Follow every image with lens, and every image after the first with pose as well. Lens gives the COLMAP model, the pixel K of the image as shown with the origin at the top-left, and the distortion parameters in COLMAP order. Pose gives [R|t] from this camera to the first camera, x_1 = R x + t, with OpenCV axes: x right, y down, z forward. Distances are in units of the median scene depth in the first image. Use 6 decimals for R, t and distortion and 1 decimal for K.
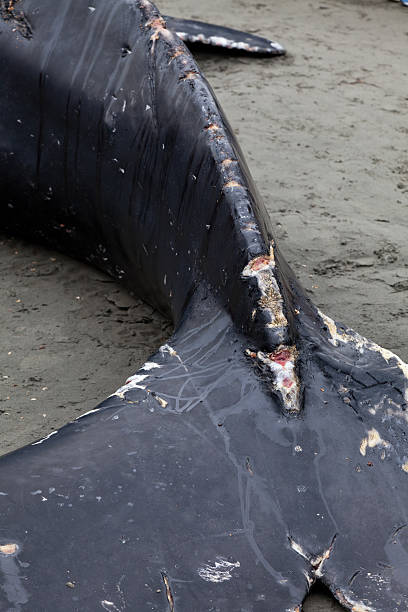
lens RADIAL K [[1854.4, 0, 204.0], [0, 1854.4, 306.0], [0, 0, 1]] dist [-0.063025, 1.969783]
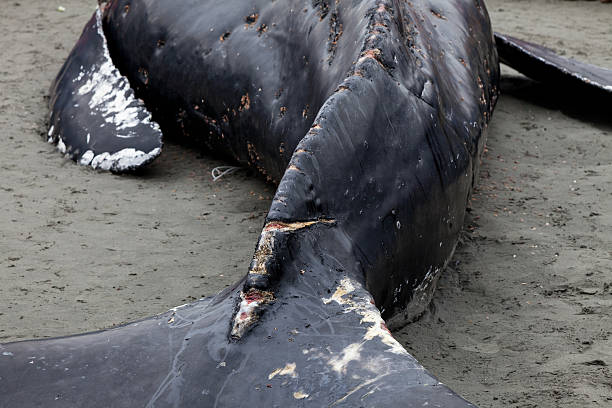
lens RADIAL K [[1854.4, 0, 306.0], [0, 1854.4, 204.0], [0, 0, 1]] dist [-0.063025, 1.969783]
pose [[0.850602, 0.117185, -0.512586, 0.717486], [-0.177461, 0.981630, -0.070069, 0.047489], [0.494959, 0.150565, 0.855772, -0.065519]]
